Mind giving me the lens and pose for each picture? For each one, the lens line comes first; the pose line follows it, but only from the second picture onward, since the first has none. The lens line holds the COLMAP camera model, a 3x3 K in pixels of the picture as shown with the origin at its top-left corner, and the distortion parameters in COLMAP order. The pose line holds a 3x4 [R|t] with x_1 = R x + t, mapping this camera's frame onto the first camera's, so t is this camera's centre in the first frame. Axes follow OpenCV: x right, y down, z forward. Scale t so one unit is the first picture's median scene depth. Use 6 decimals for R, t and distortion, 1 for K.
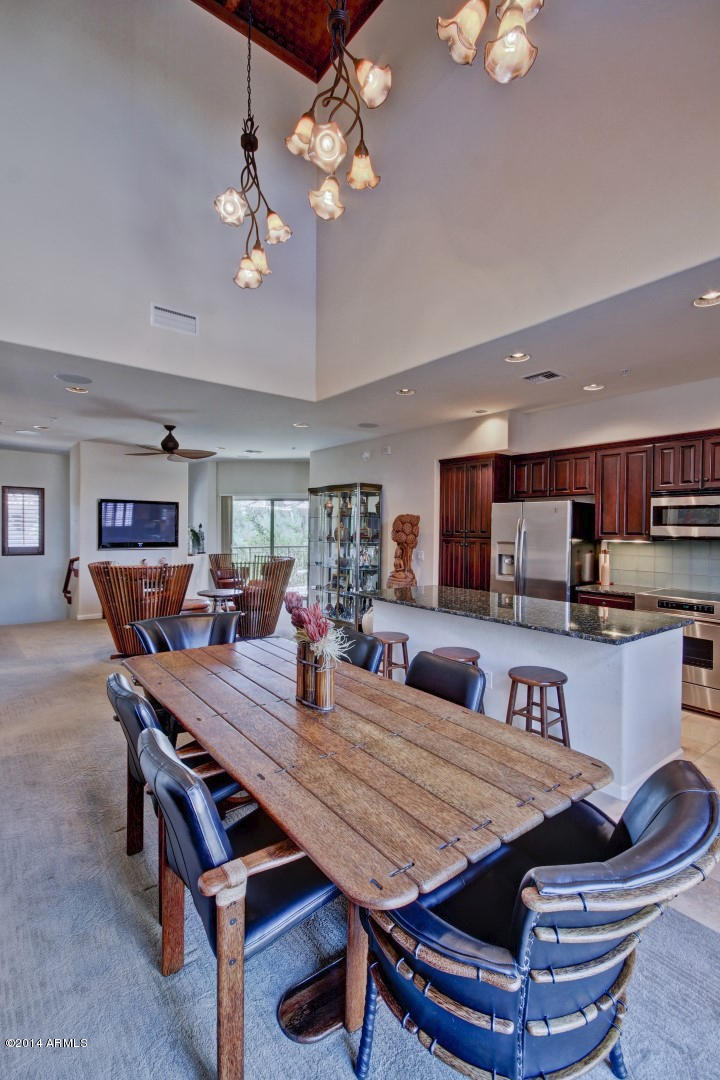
lens RADIAL K [[494.0, 0, 365.6], [0, 494.0, 533.4], [0, 0, 1]] dist [0.025505, -0.006667]
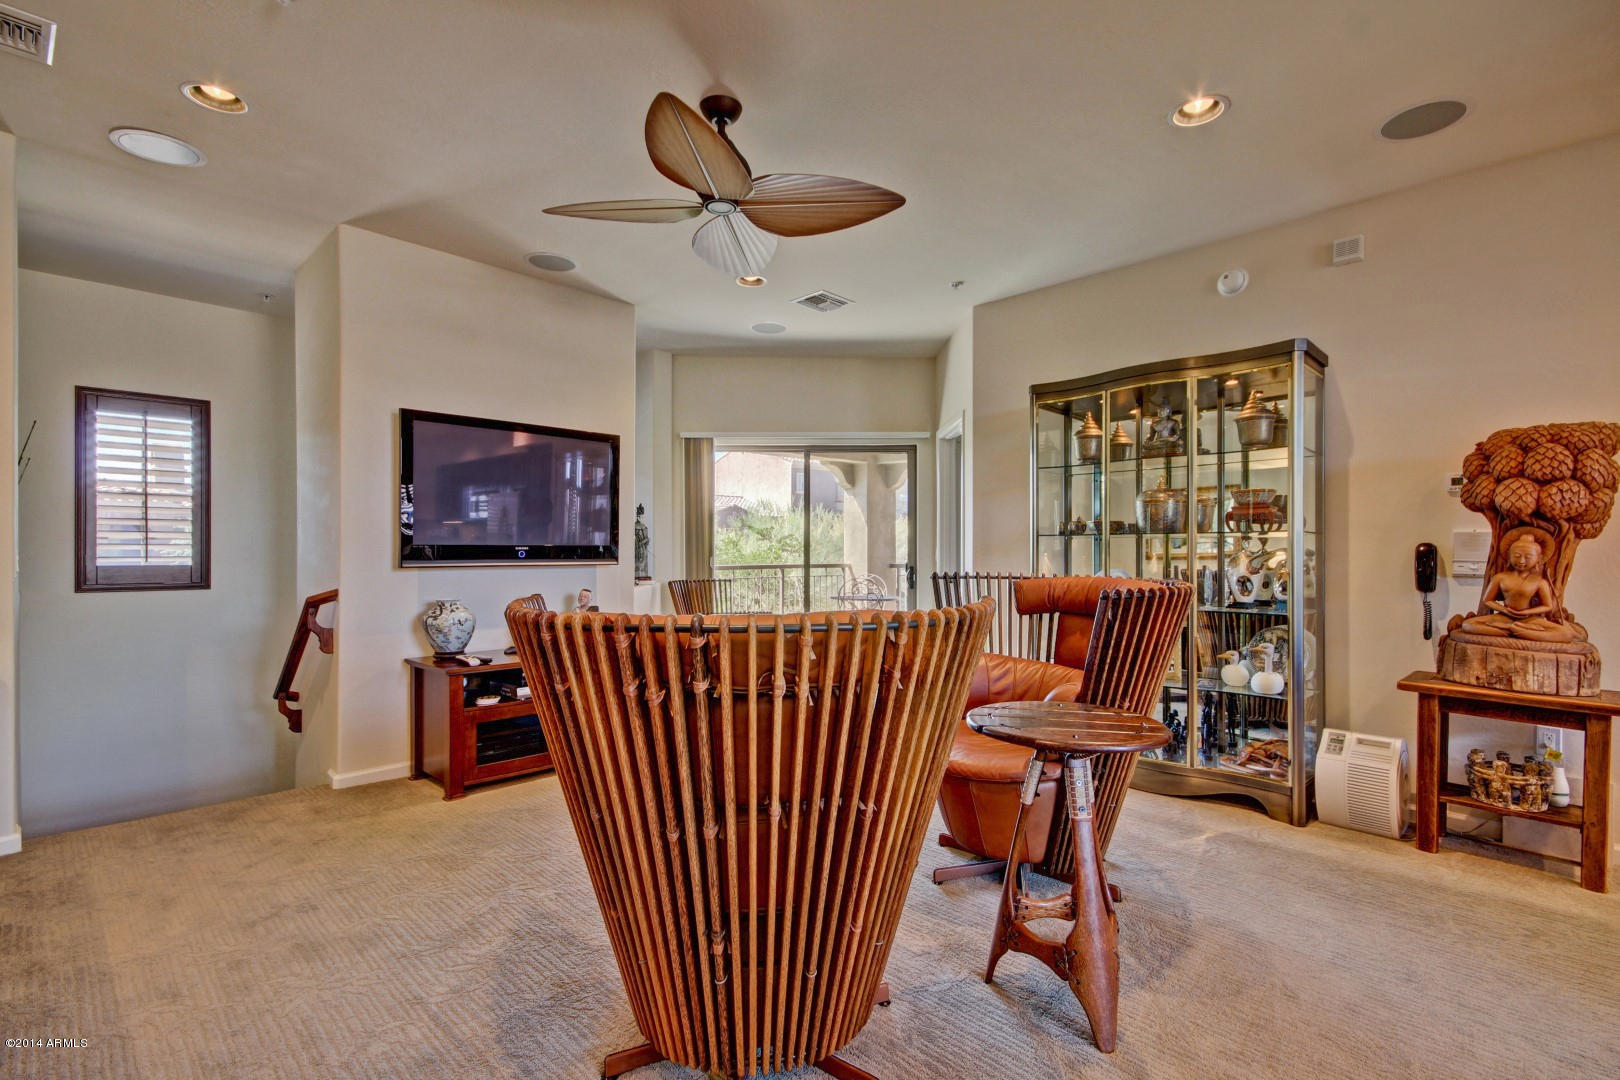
lens RADIAL K [[741.0, 0, 808.6], [0, 741.0, 548.6], [0, 0, 1]] dist [0.025505, -0.006667]
pose [[0.992734, -0.007254, 0.120109, -0.295938], [0.008782, 0.999887, -0.012196, 0.025844], [-0.120007, 0.013162, 0.992686, 0.432685]]
